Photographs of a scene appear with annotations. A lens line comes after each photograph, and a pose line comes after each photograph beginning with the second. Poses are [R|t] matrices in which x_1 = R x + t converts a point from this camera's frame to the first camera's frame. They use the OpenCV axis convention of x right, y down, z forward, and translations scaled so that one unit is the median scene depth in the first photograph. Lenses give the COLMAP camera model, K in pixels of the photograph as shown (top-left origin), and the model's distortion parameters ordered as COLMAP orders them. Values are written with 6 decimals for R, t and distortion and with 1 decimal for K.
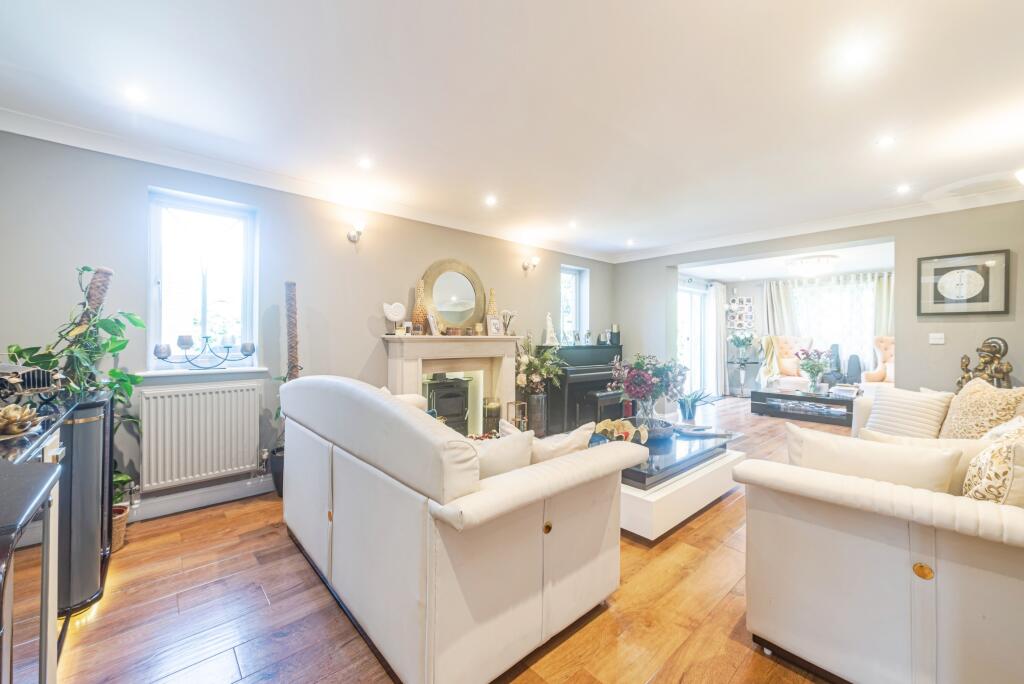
lens RADIAL K [[403.2, 0, 507.8], [0, 403.2, 338.6], [0, 0, 1]] dist [0.007166, -0.000583]
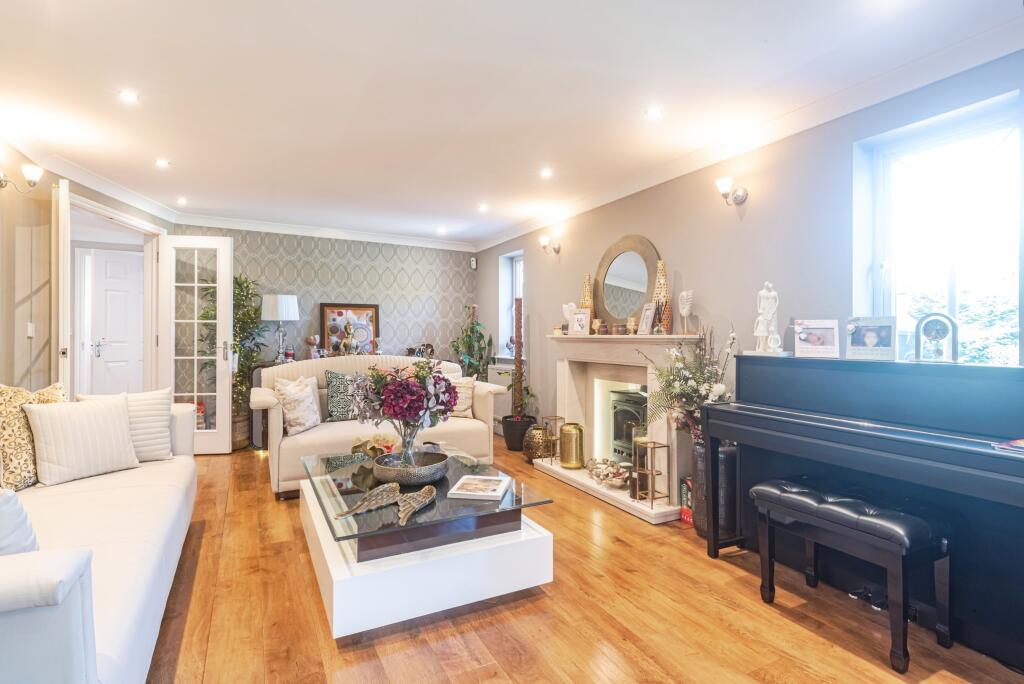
lens RADIAL K [[499.0, 0, 516.8], [0, 499.0, 333.4], [0, 0, 1]] dist [0.004959, 0.000189]
pose [[-0.232437, -0.005571, -0.972595, 0.913459], [-0.002686, 0.999983, -0.005086, -0.005130], [0.972608, 0.001430, -0.232448, 1.106418]]
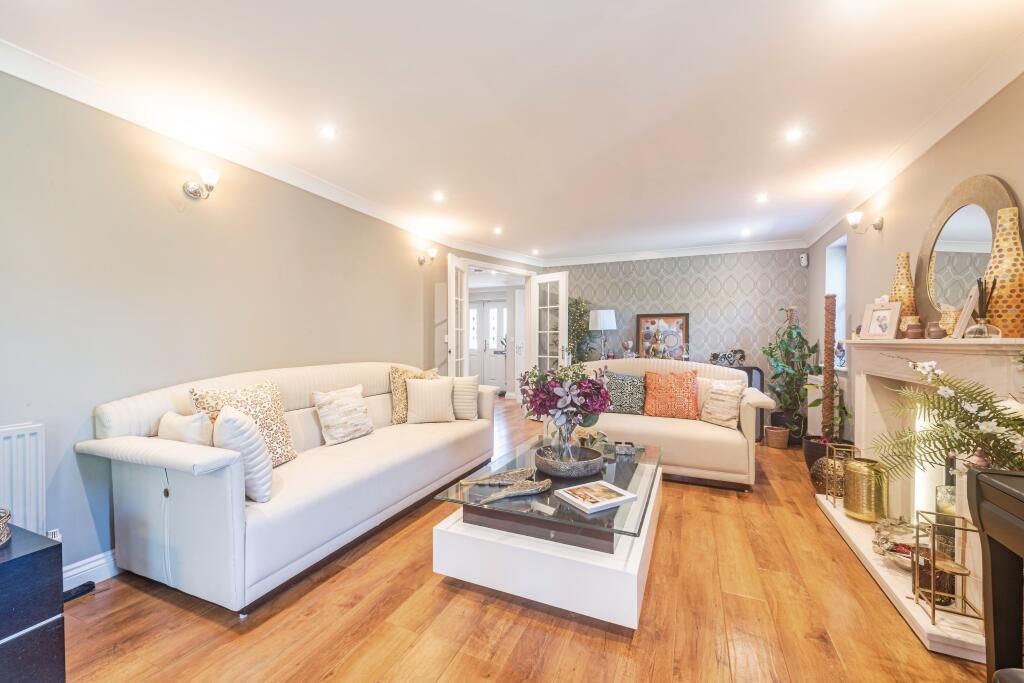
lens RADIAL K [[403.2, 0, 519.6], [0, 403.2, 345.3], [0, 0, 1]] dist [0.007166, -0.000583]
pose [[-0.908119, 0.004350, -0.418690, 0.602105], [0.000611, 0.999959, 0.009065, -0.004316], [0.418712, 0.007976, -0.908084, 1.328890]]
